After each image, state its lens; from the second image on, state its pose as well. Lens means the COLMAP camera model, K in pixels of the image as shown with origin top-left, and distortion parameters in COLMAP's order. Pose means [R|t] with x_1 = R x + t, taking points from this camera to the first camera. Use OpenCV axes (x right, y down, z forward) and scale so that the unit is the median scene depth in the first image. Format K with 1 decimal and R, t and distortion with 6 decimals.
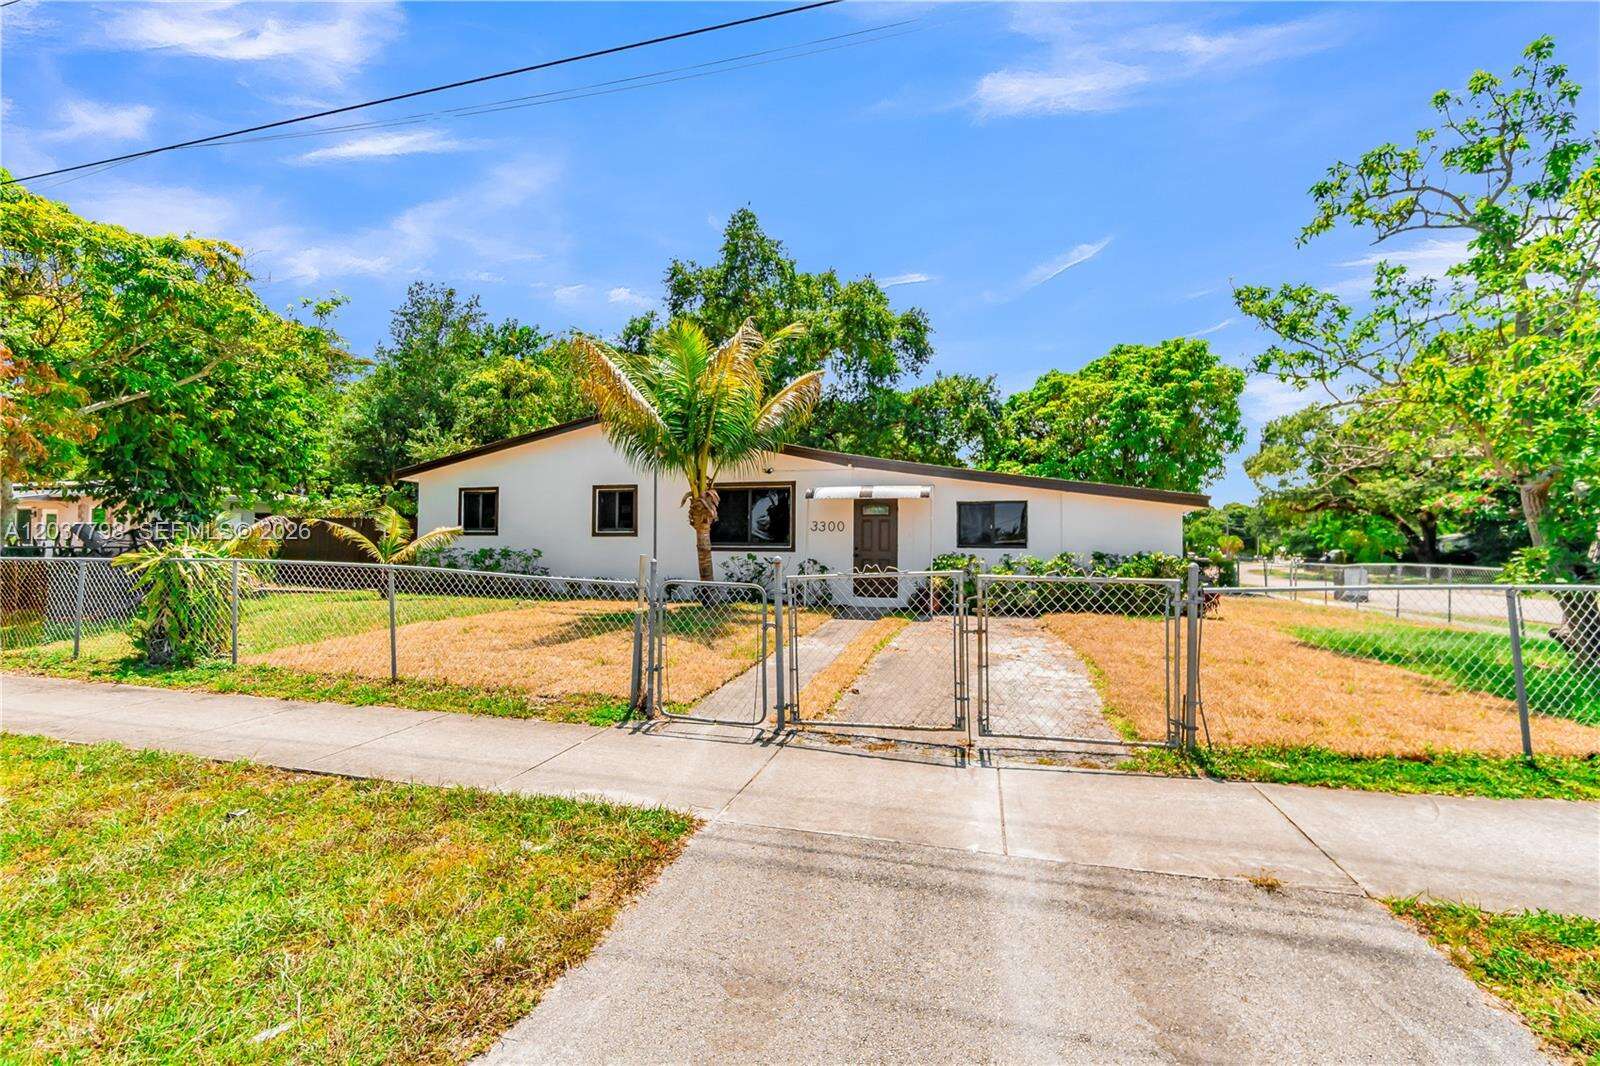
lens RADIAL K [[688.8, 0, 808.3], [0, 688.8, 534.8], [0, 0, 1]] dist [0.015674, -0.000035]
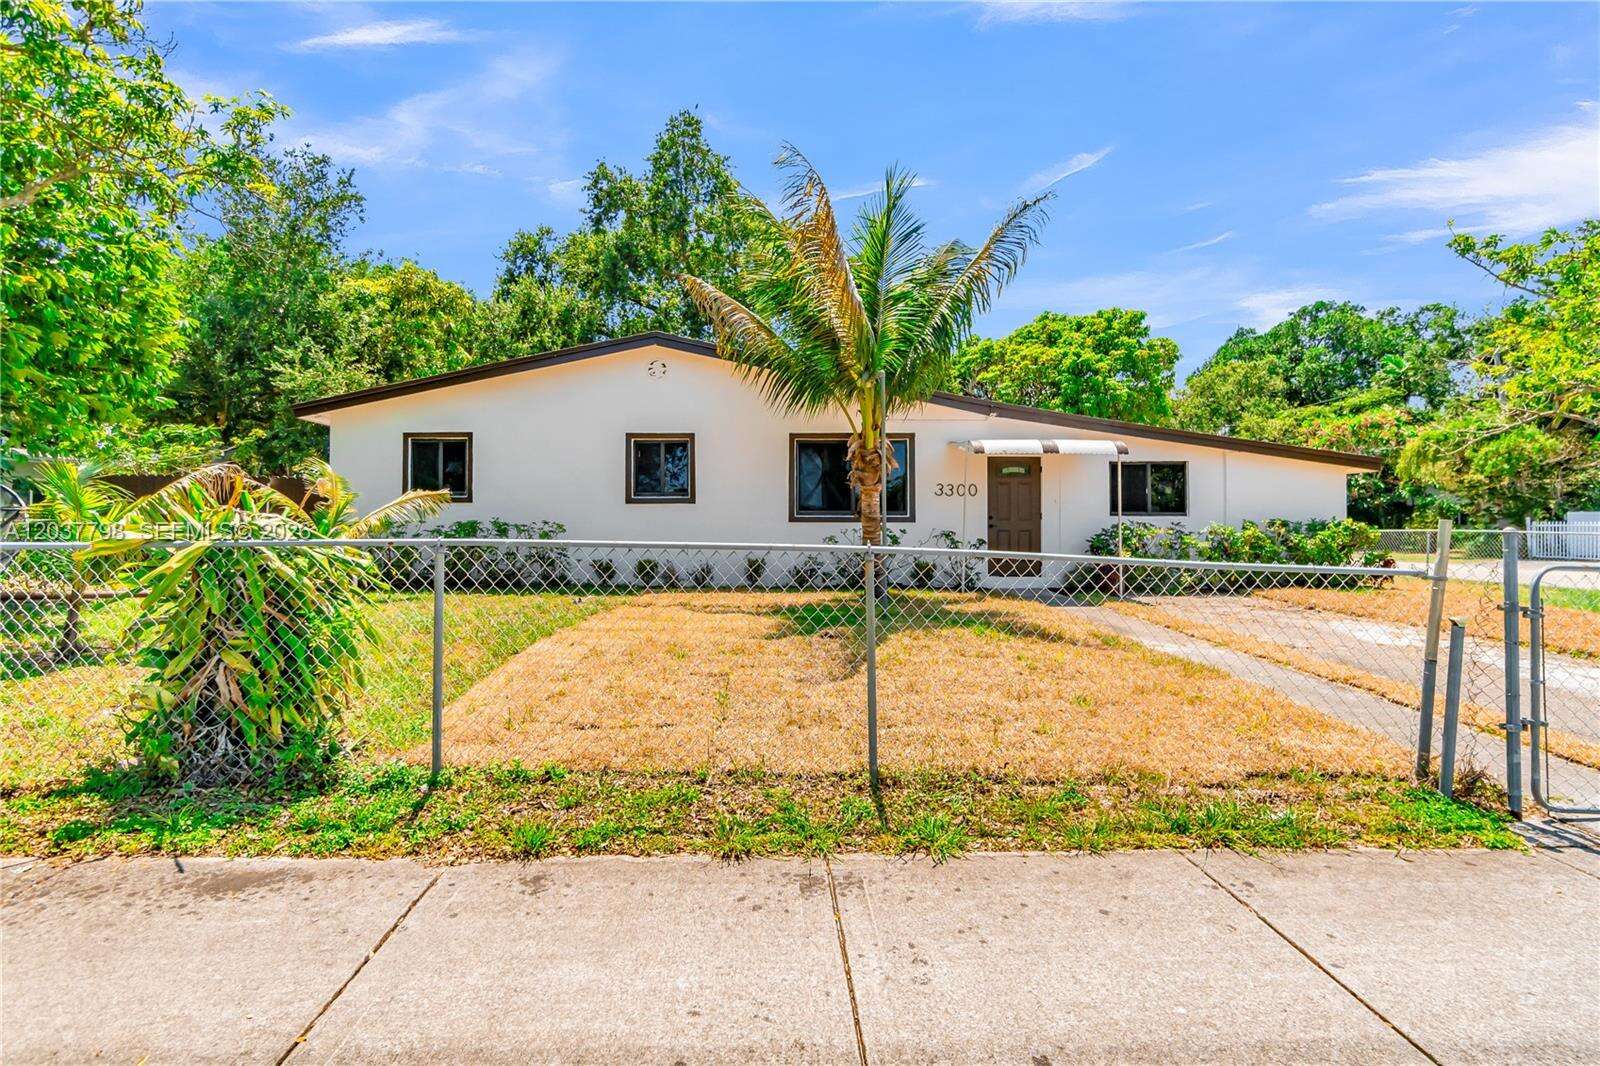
lens RADIAL K [[715.3, 0, 796.3], [0, 715.3, 515.5], [0, 0, 1]] dist [-0.002542, -0.000207]
pose [[0.961234, -0.005139, 0.275685, -0.337499], [0.002429, 0.999945, 0.010170, 0.007583], [-0.275722, -0.009106, 0.961194, 0.224503]]
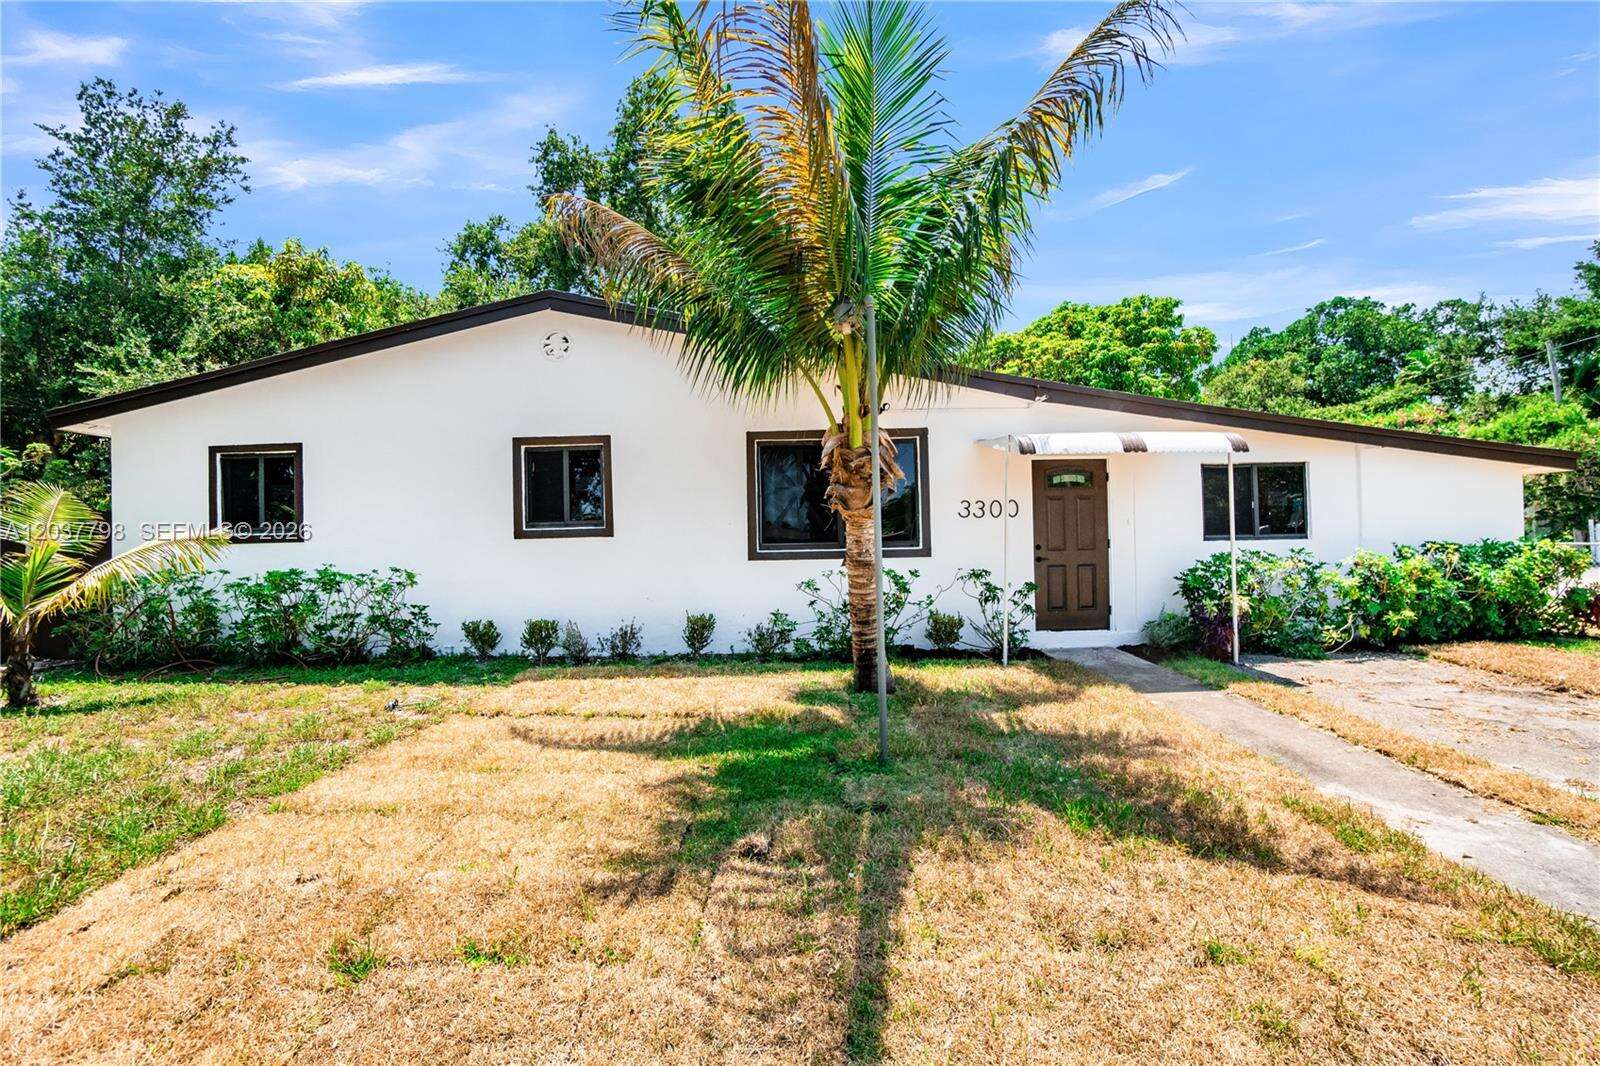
lens RADIAL K [[706.3, 0, 800.0], [0, 706.3, 533.0], [0, 0, 1]] dist [-0.065426, 0.024792]
pose [[0.963421, -0.027510, 0.266576, -0.240949], [0.023672, 0.999565, 0.017602, -0.005573], [-0.266944, -0.010647, 0.963653, 0.438227]]
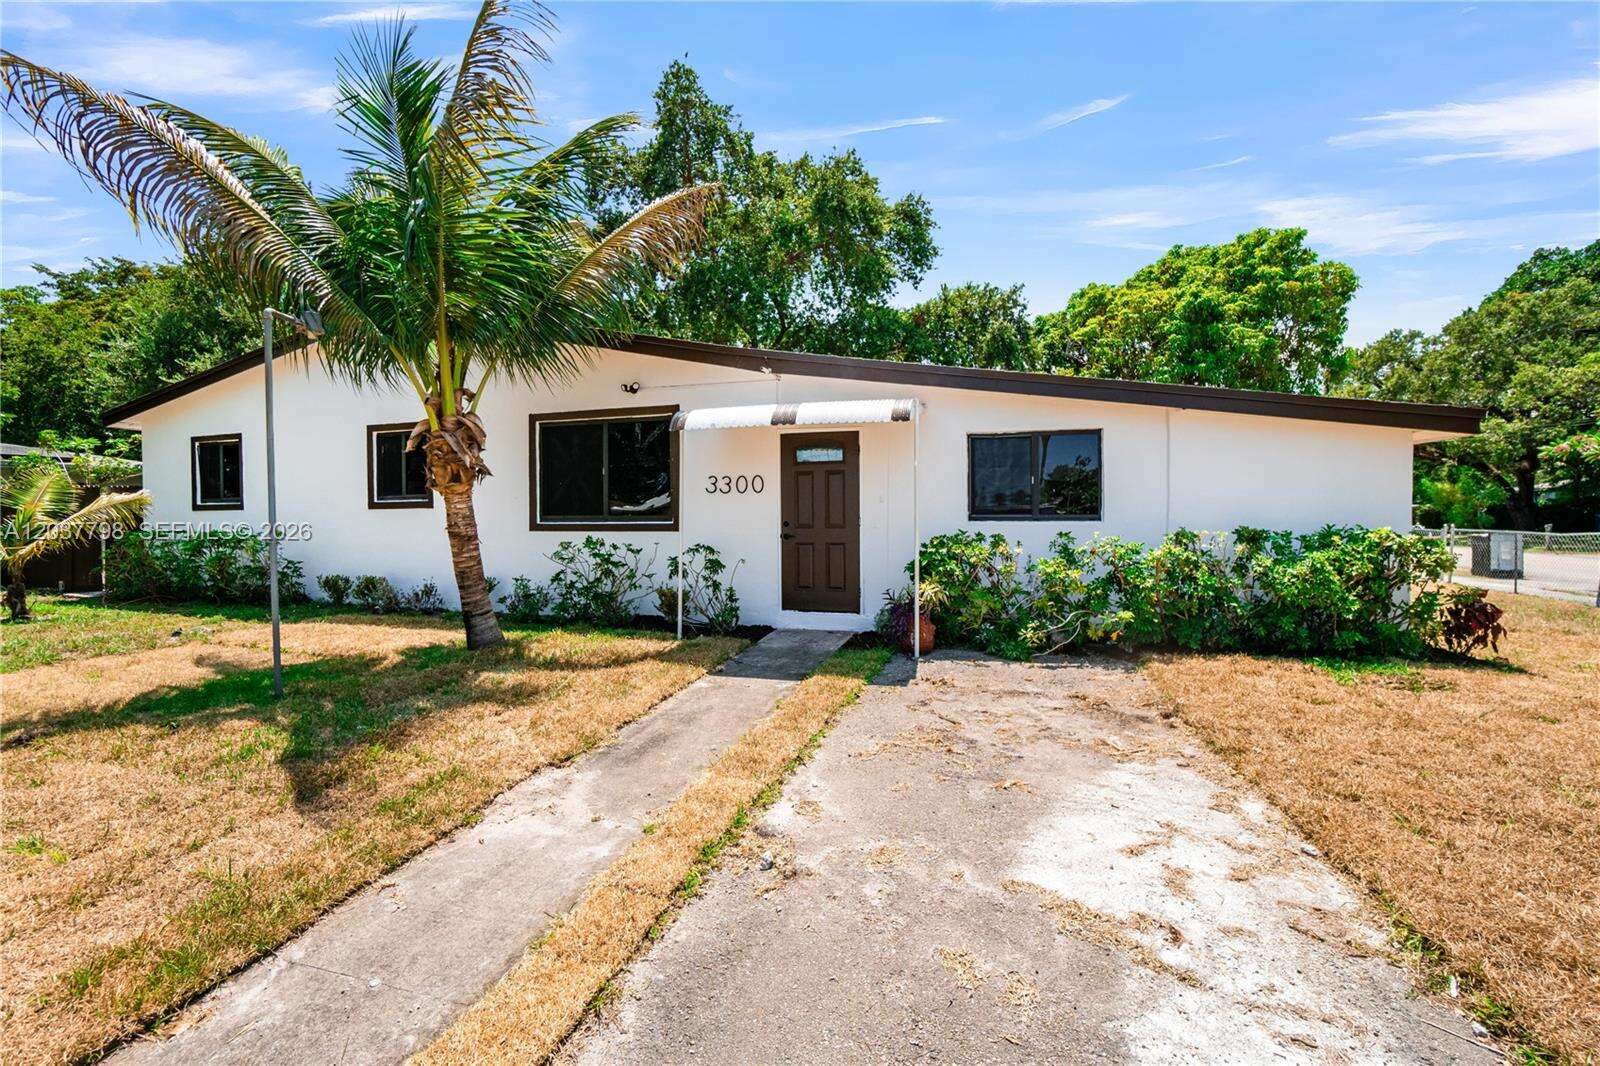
lens RADIAL K [[706.3, 0, 800.0], [0, 706.3, 533.0], [0, 0, 1]] dist [-0.065426, 0.024792]
pose [[0.999424, -0.014939, -0.030456, 0.086400], [0.016549, 0.998442, 0.053294, -0.002315], [0.029612, -0.053767, 0.998114, 0.383731]]
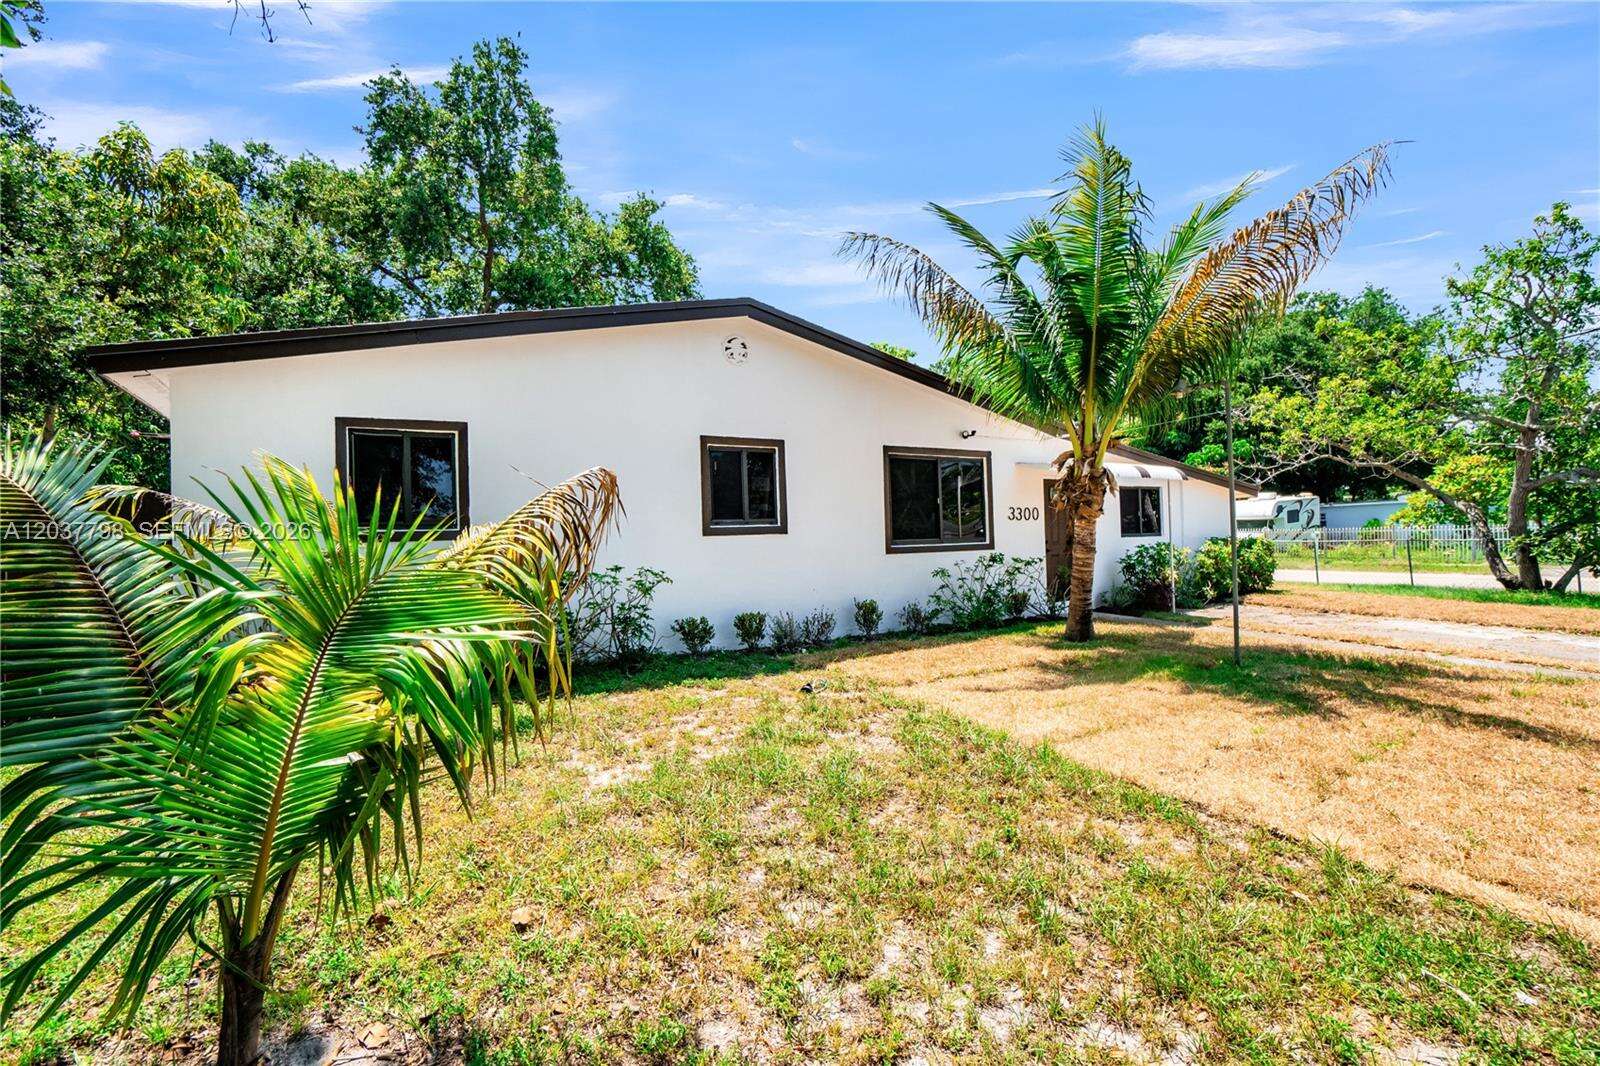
lens RADIAL K [[706.3, 0, 800.0], [0, 706.3, 533.0], [0, 0, 1]] dist [-0.065426, 0.024792]
pose [[0.699982, -0.022033, 0.713821, -0.614386], [0.018221, 0.999750, 0.012991, -0.004648], [-0.713928, 0.003913, 0.700208, 0.567334]]
